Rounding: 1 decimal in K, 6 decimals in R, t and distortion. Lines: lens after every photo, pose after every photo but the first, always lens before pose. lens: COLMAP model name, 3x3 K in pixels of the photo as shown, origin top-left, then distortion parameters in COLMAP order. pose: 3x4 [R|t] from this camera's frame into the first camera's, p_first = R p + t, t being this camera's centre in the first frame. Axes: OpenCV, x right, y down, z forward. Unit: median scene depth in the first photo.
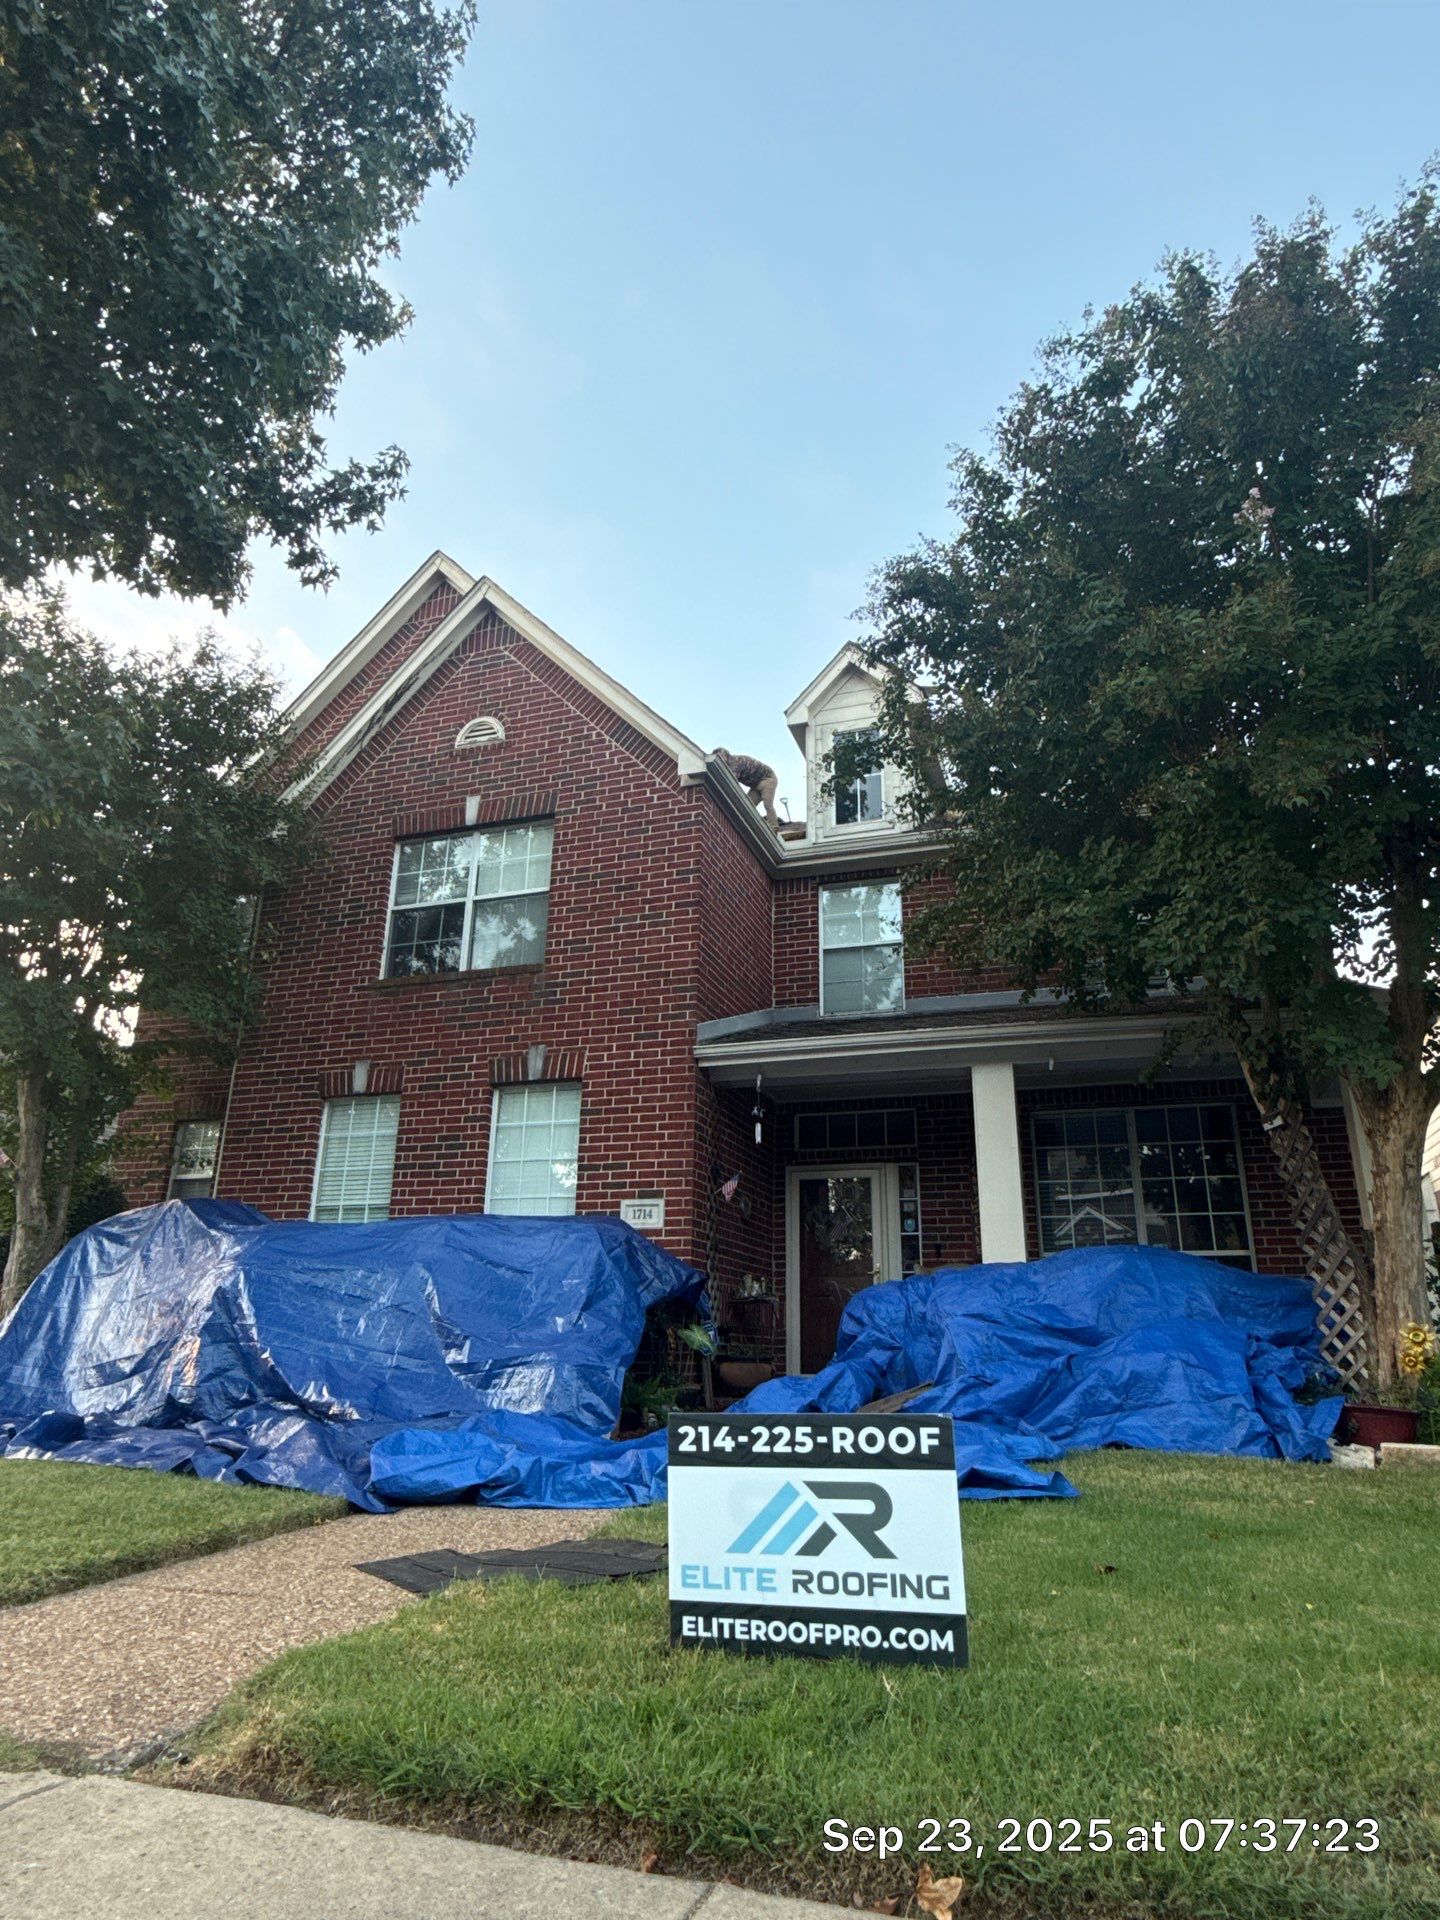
lens RADIAL K [[1189.2, 0, 734.5], [0, 1189.2, 973.2], [0, 0, 1]] dist [-0.001459, -0.003961]
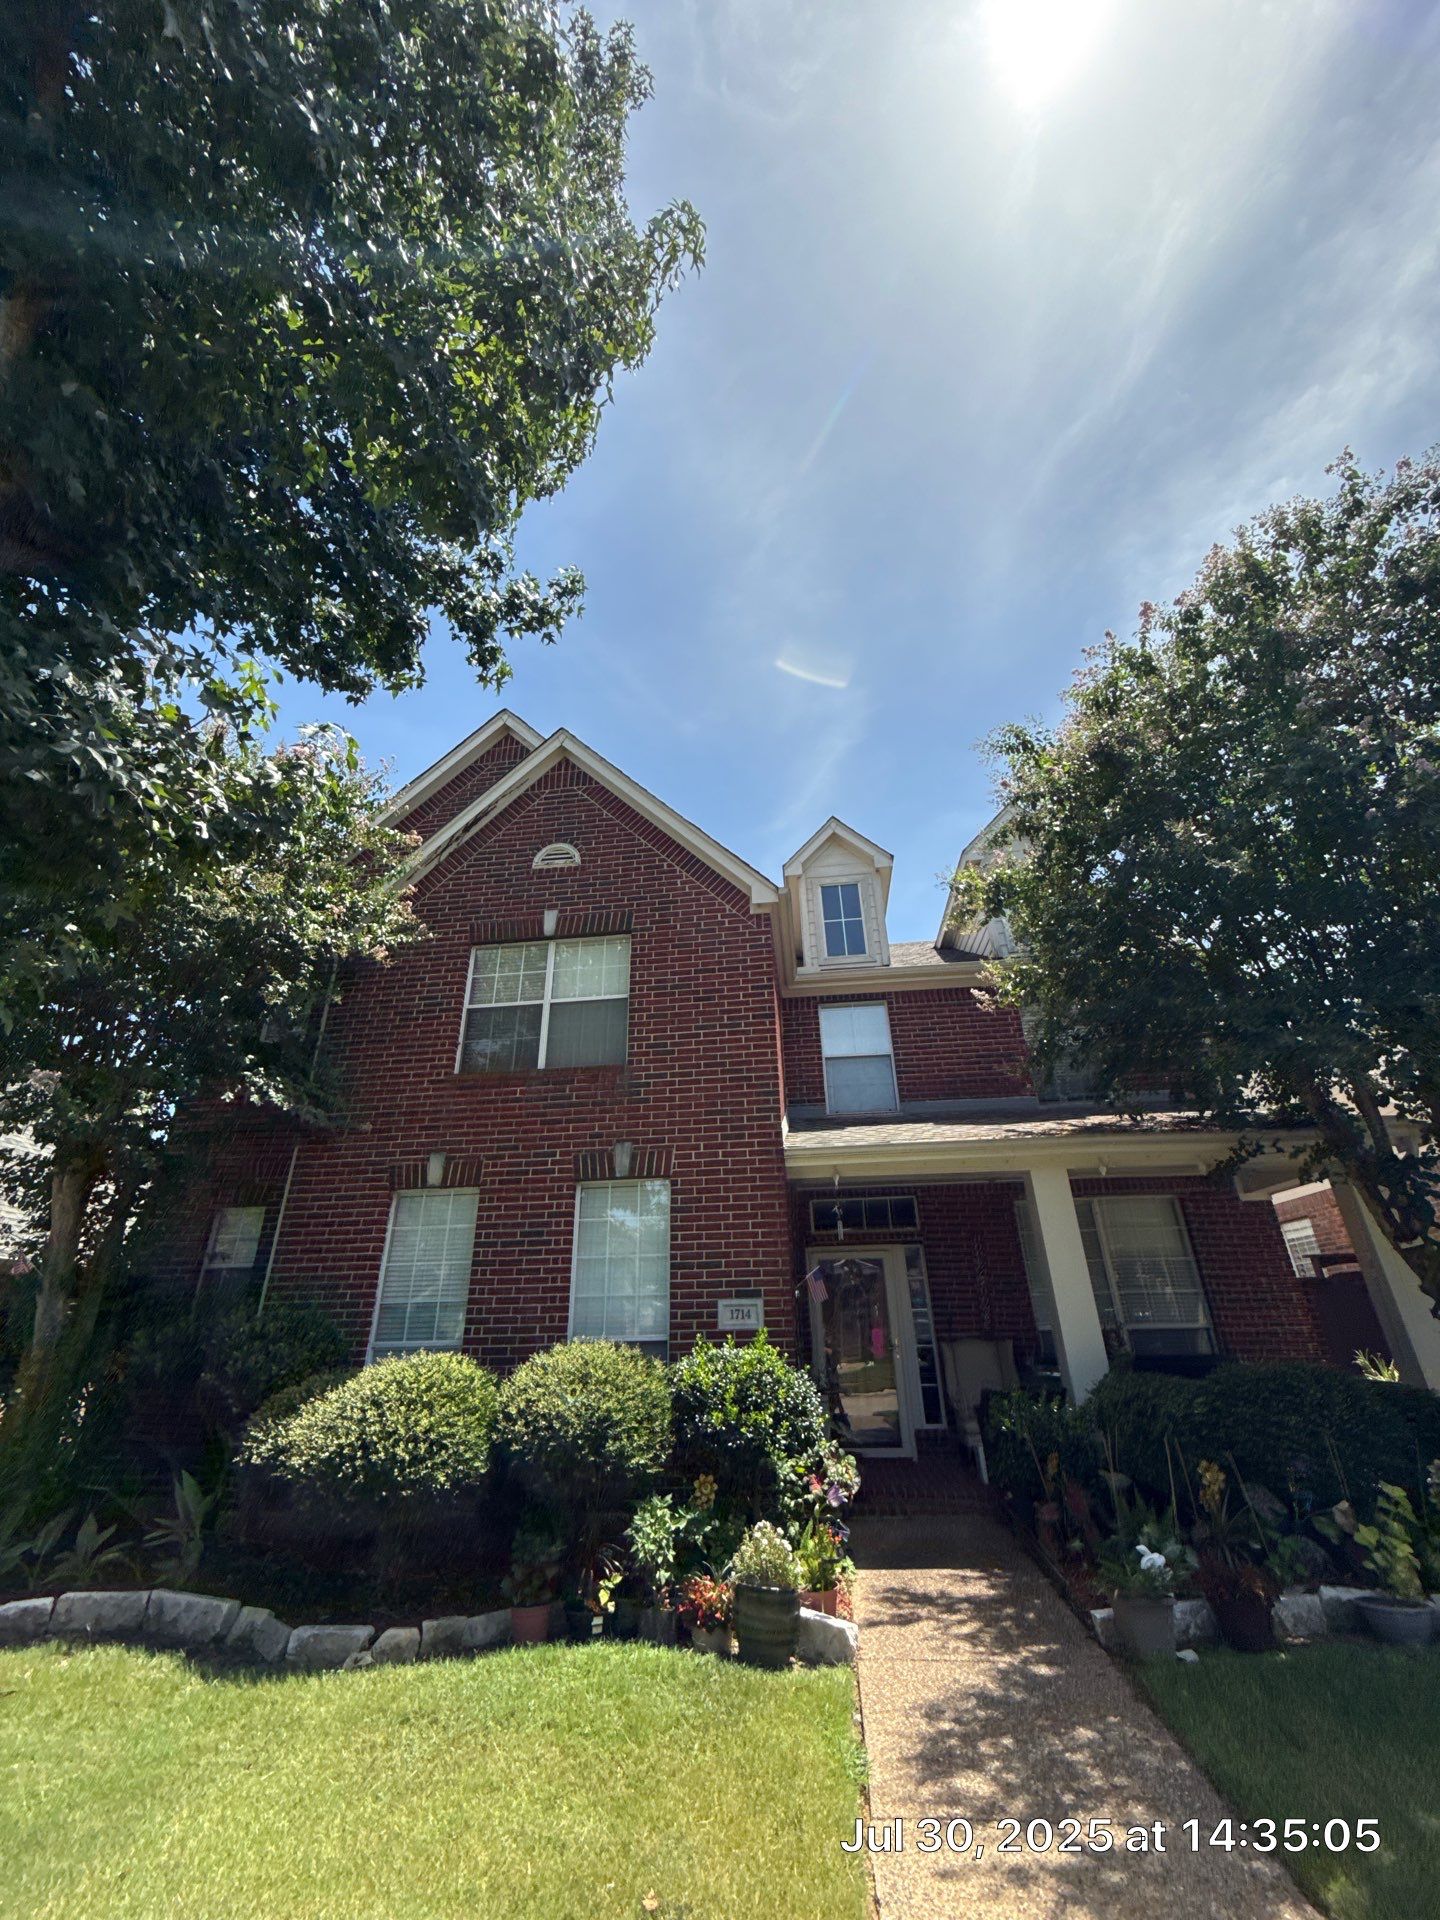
lens RADIAL K [[781.1, 0, 718.6], [0, 781.1, 961.8], [0, 0, 1]] dist [0.003906, 0.000871]
pose [[0.977263, 0.059246, 0.203585, -0.229613], [-0.032782, 0.990842, -0.130988, -0.010449], [-0.209481, 0.121335, 0.970255, 0.279555]]
